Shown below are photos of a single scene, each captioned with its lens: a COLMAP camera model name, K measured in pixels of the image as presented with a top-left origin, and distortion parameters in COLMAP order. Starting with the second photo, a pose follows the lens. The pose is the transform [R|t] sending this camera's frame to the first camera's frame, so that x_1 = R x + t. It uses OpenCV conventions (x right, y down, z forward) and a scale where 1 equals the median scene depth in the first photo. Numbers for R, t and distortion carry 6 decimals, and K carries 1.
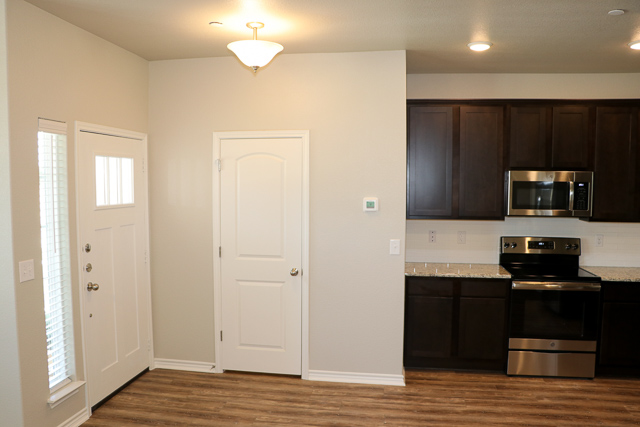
lens RADIAL K [[527.6, 0, 320.0], [0, 527.6, 213.5], [0, 0, 1]] dist [-0.089631, 0.012205]
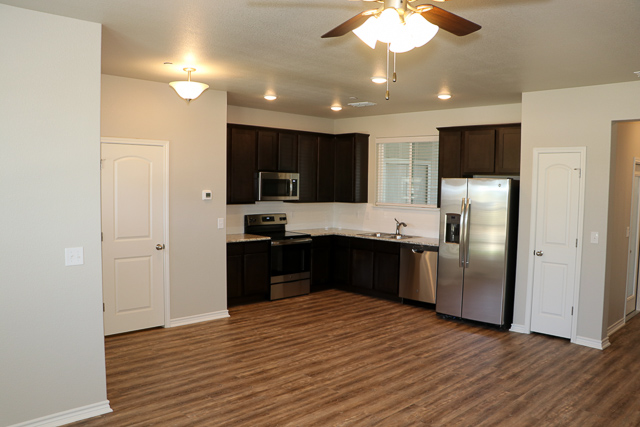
lens RADIAL K [[527.6, 0, 320.0], [0, 527.6, 213.5], [0, 0, 1]] dist [-0.089631, 0.012205]
pose [[0.611714, -0.044230, 0.789842, -0.843810], [0.024716, 0.999017, 0.036801, -0.011566], [-0.790693, -0.002990, 0.612206, -0.117698]]
